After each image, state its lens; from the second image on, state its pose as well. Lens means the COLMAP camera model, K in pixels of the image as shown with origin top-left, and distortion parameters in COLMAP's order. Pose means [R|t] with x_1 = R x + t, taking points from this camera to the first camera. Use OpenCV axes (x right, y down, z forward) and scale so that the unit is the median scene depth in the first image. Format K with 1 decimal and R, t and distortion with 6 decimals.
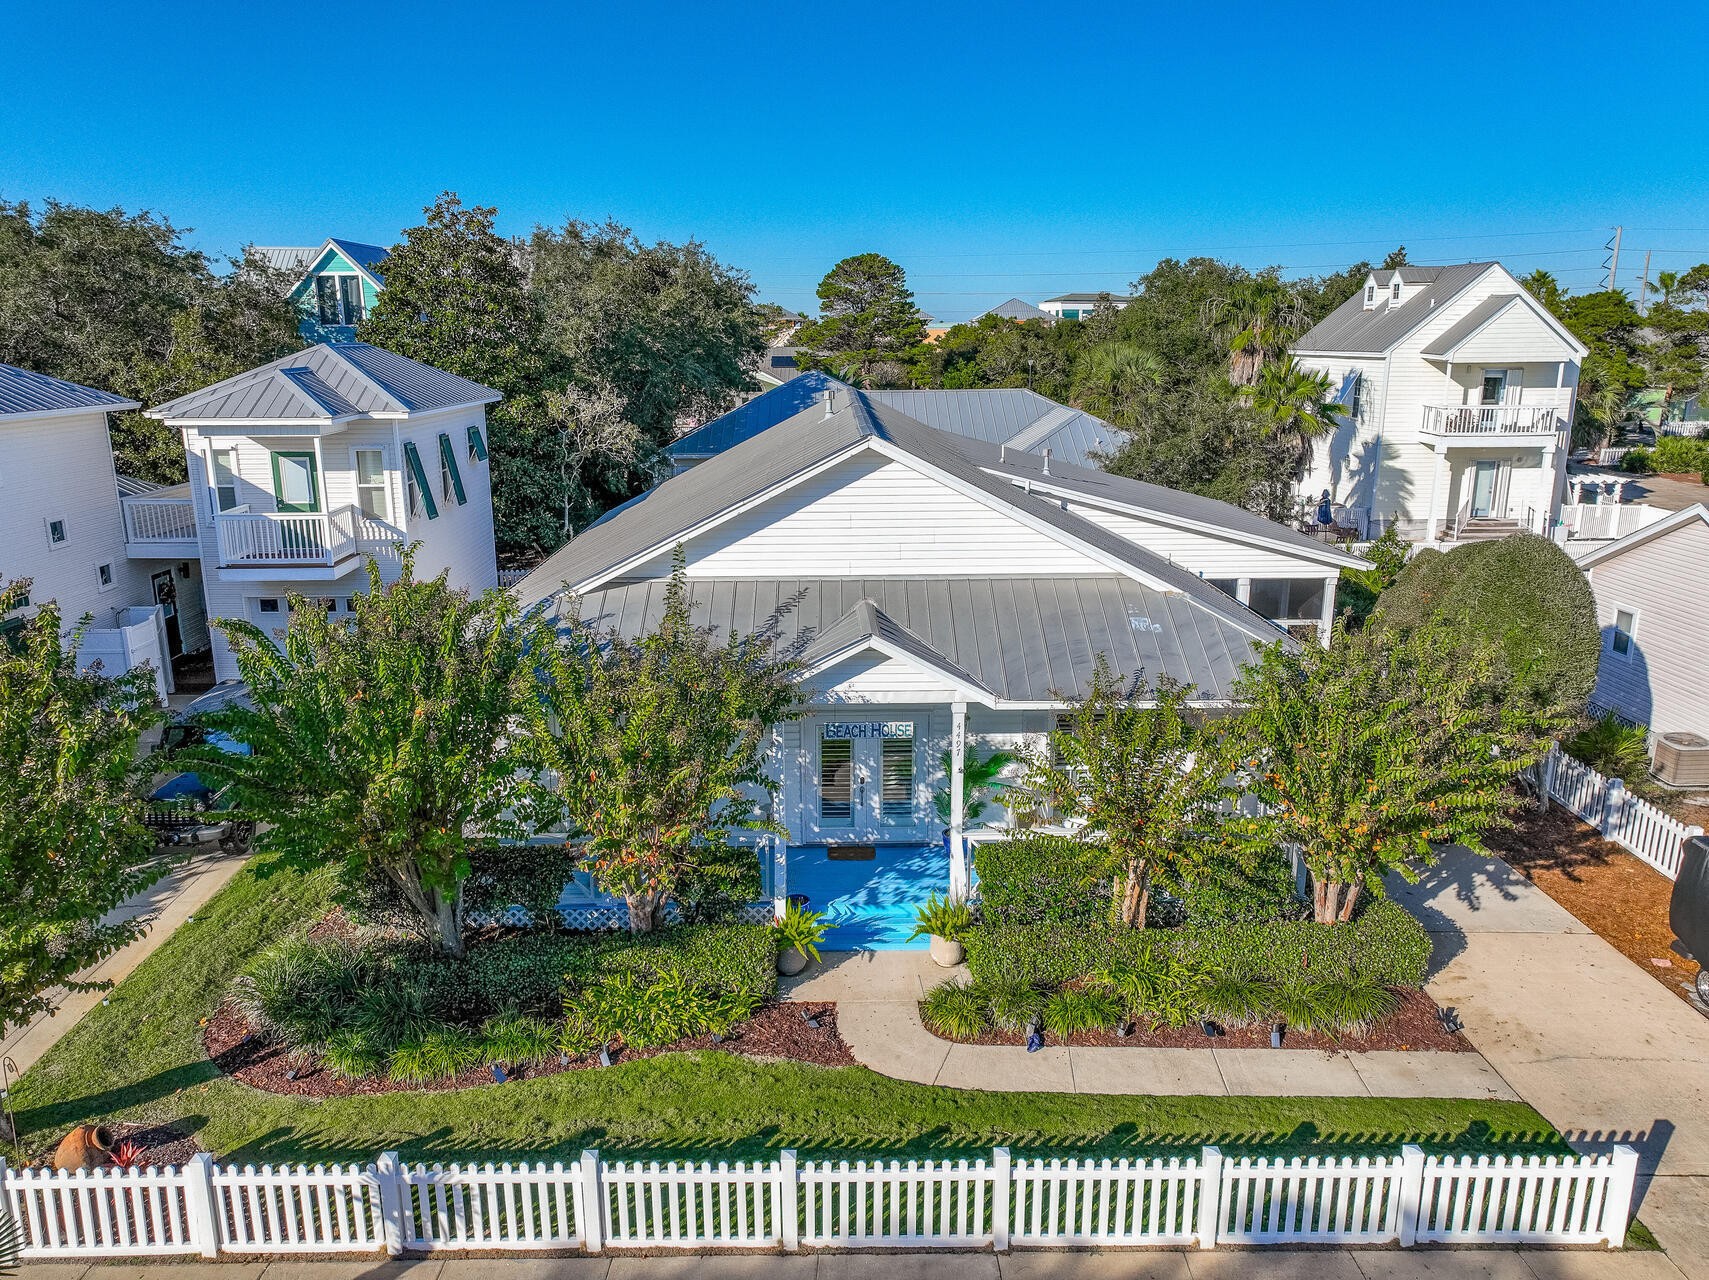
lens RADIAL K [[1209.4, 0, 857.2], [0, 1209.4, 635.1], [0, 0, 1]] dist [-0.007021, 0.022077]
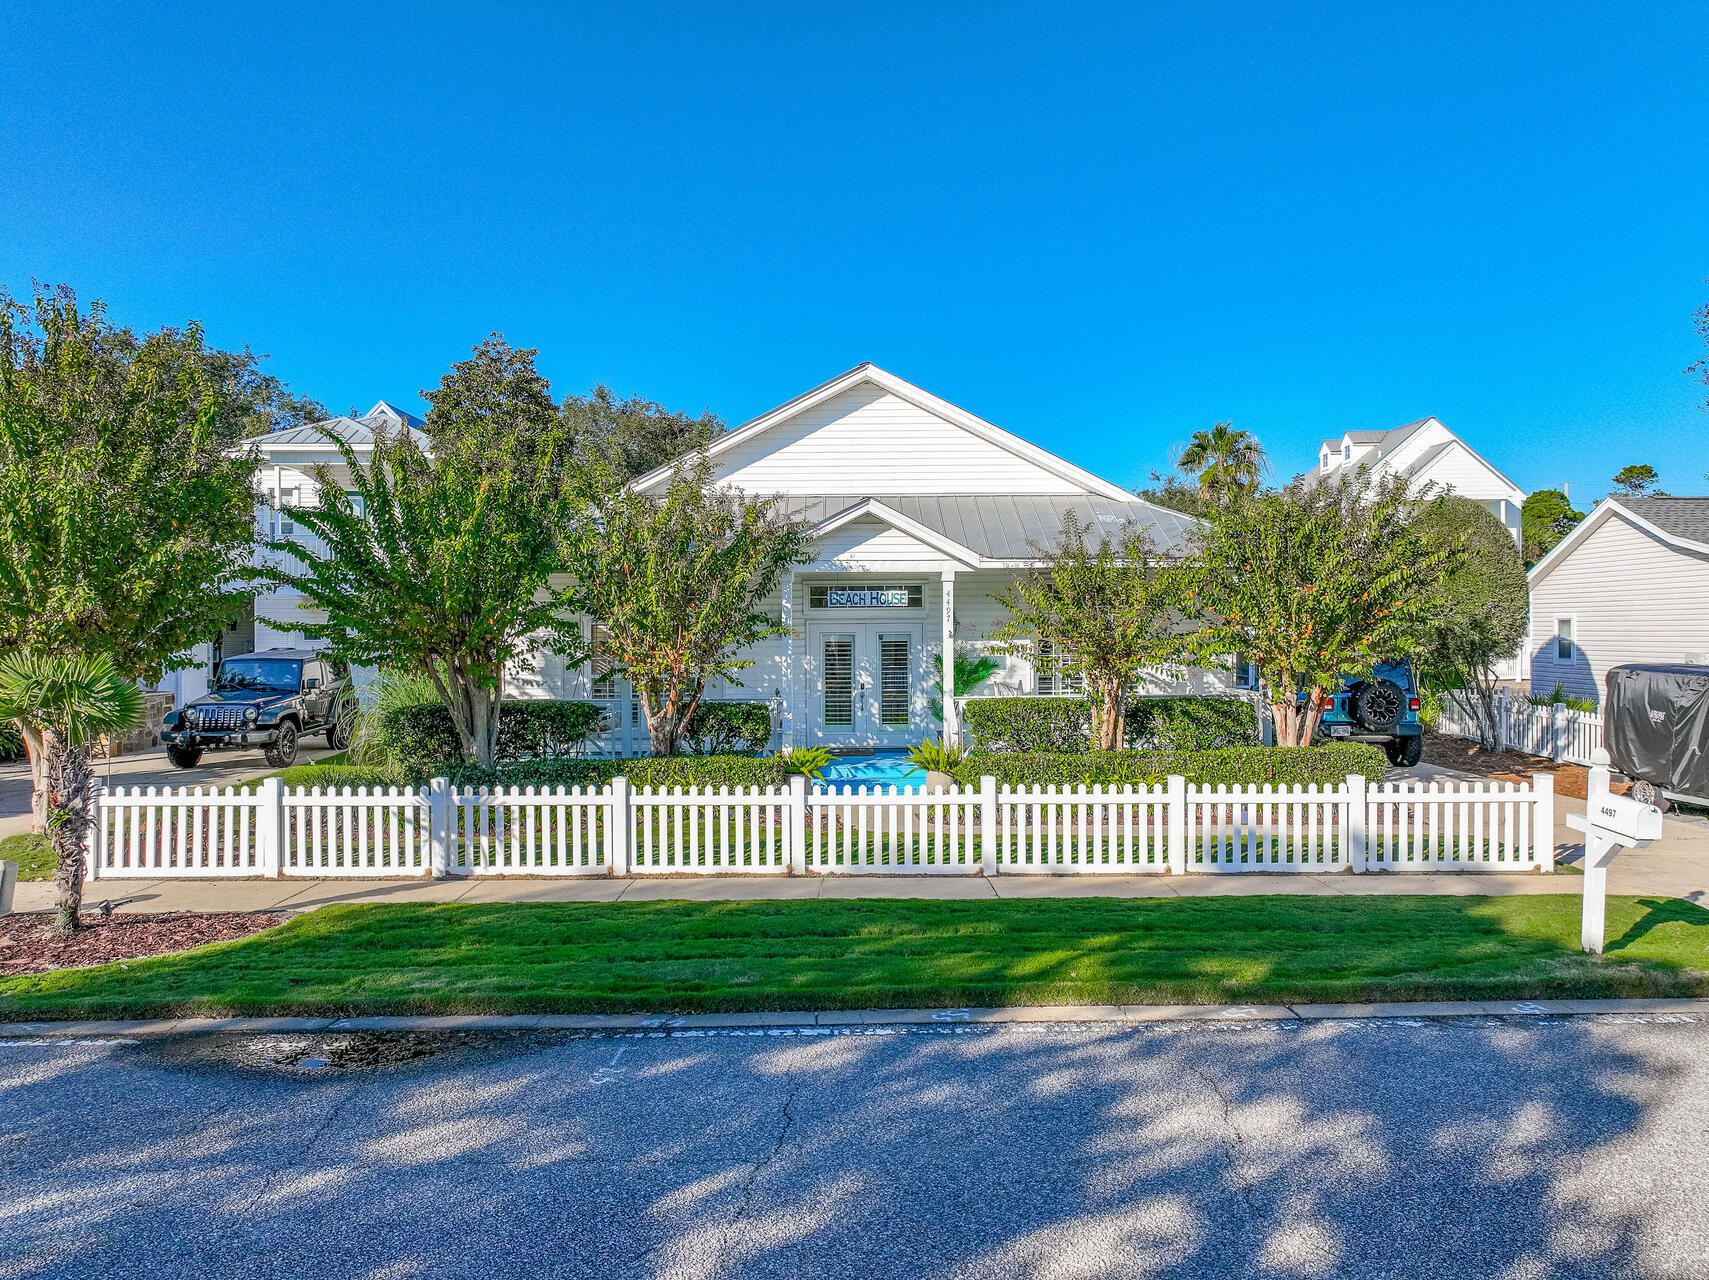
lens RADIAL K [[1209.4, 0, 858.0], [0, 1209.4, 629.4], [0, 0, 1]] dist [-0.007021, 0.022077]
pose [[0.999991, -0.003963, 0.001185, -0.001035], [0.004132, 0.971397, -0.237424, 0.366972], [-0.000210, 0.237426, 0.971406, -0.079232]]
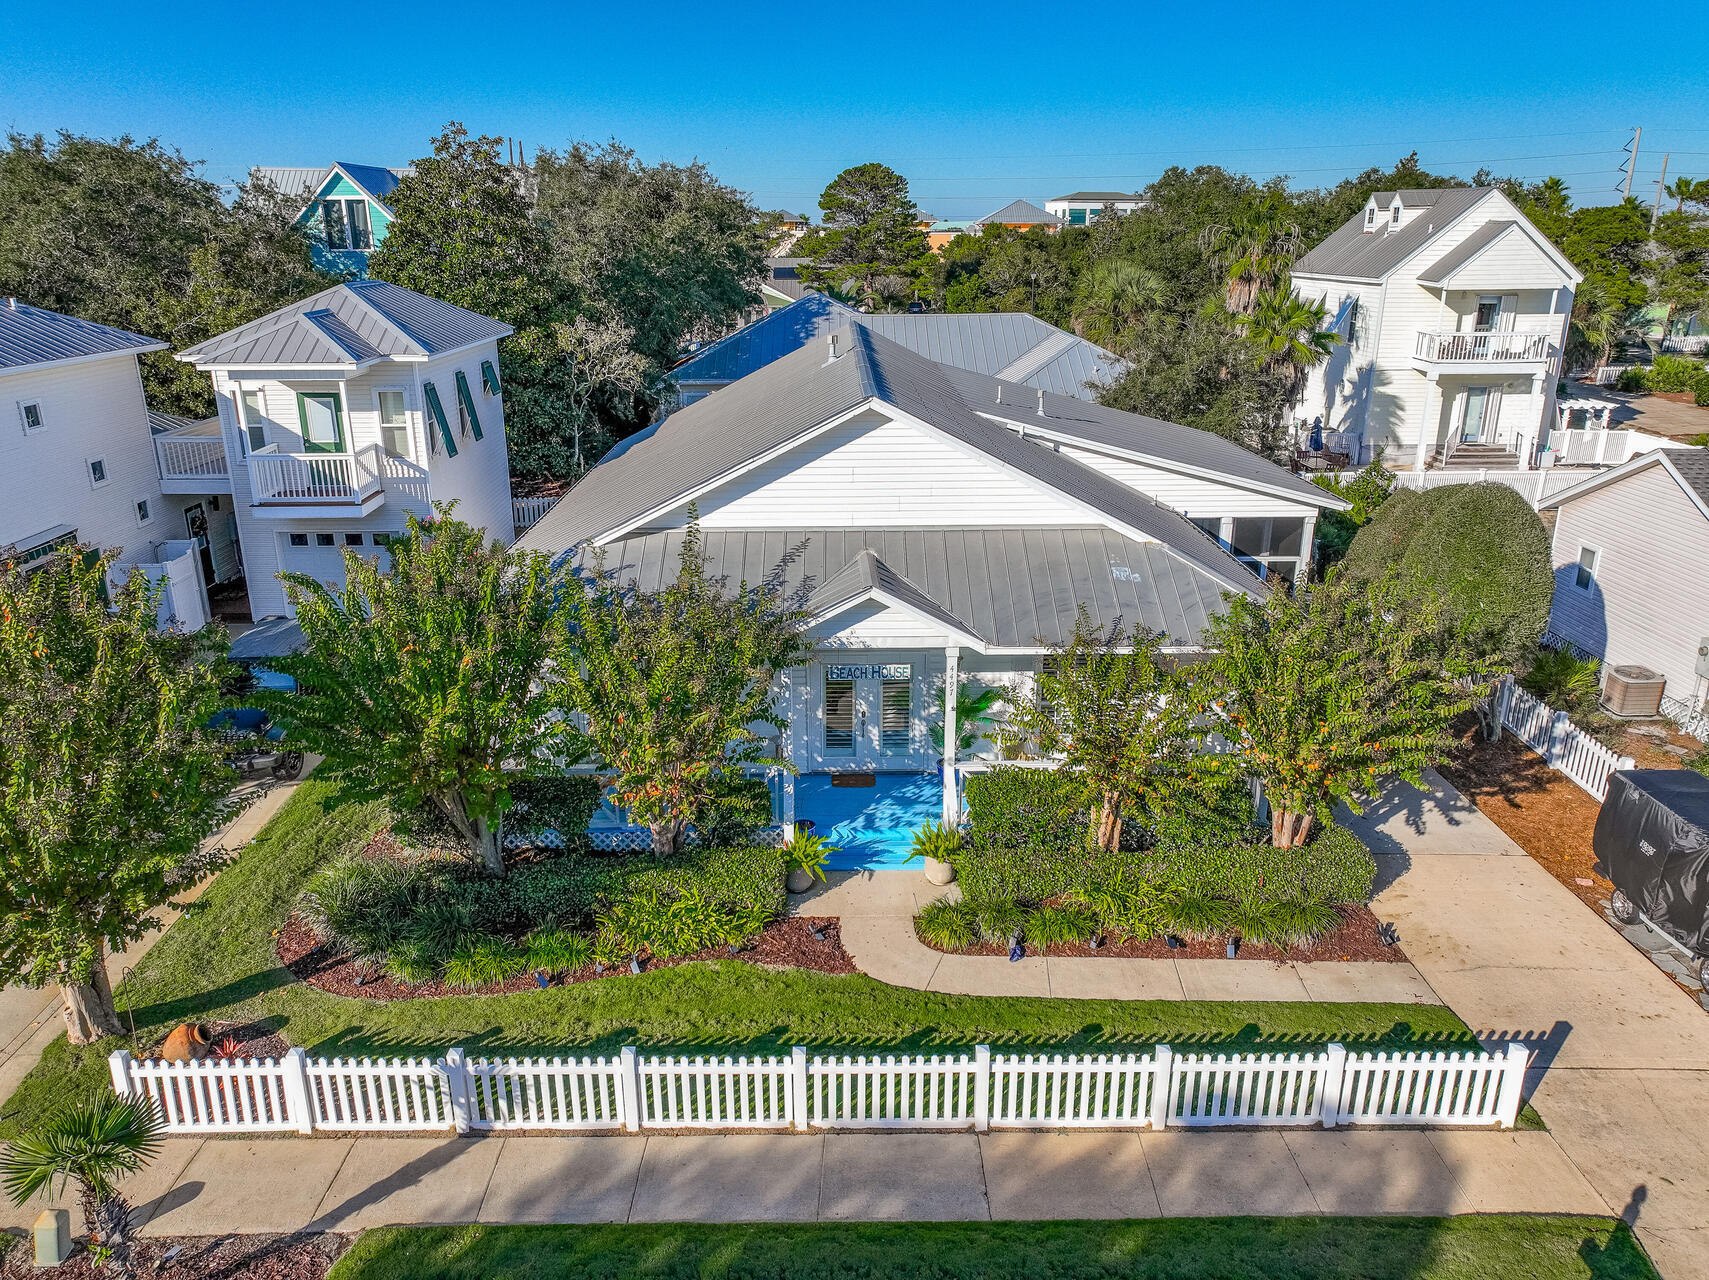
lens RADIAL K [[1209.4, 0, 857.3], [0, 1209.4, 634.4], [0, 0, 1]] dist [-0.007021, 0.022077]
pose [[0.999998, 0.001610, -0.001293, 0.000015], [-0.001505, 0.996982, 0.077622, -0.039340], [0.001414, -0.077620, 0.996982, -0.083936]]
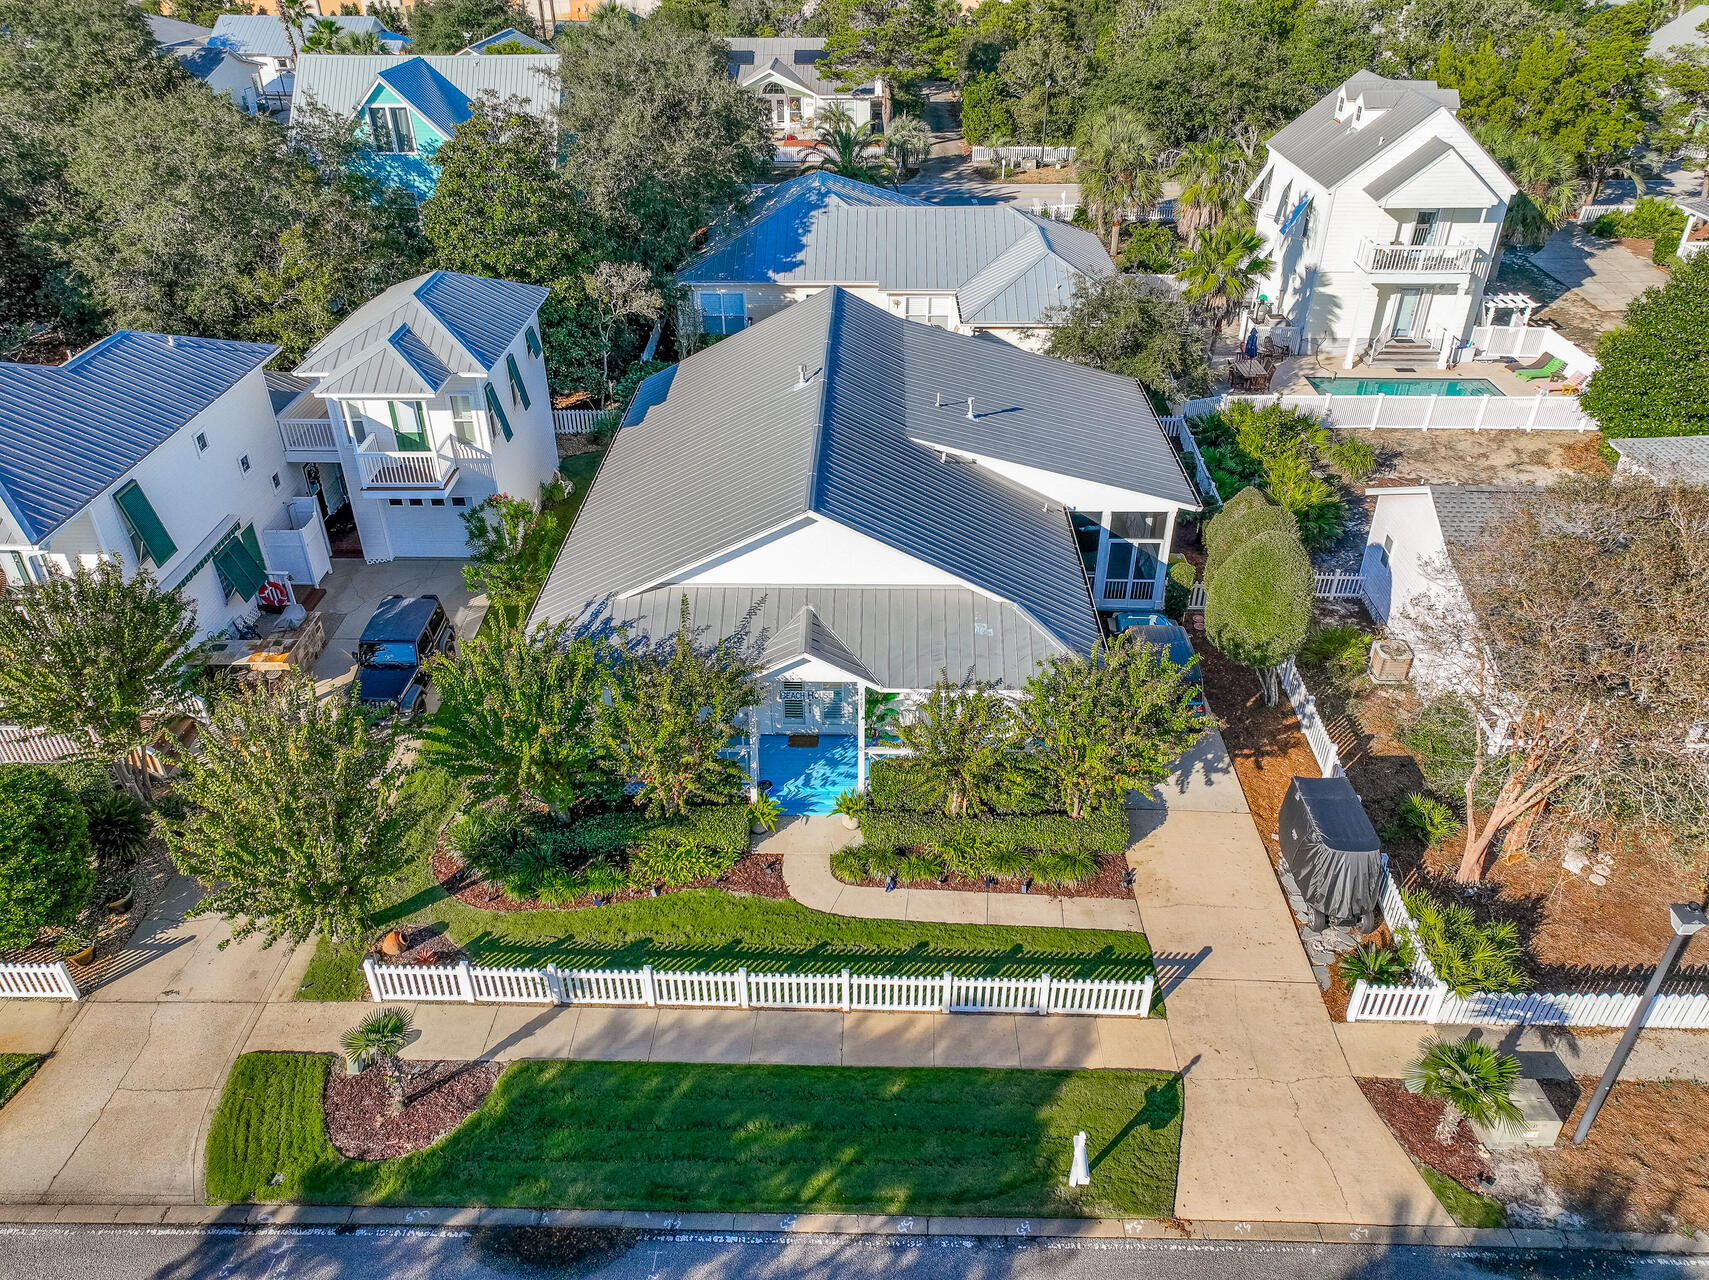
lens RADIAL K [[1209.4, 0, 858.0], [0, 1209.4, 636.4], [0, 0, 1]] dist [-0.007021, 0.022077]
pose [[0.999287, 0.021632, -0.030951, 0.126660], [-0.010692, 0.948197, 0.317504, -0.506907], [0.036216, -0.316946, 0.947752, -0.508902]]
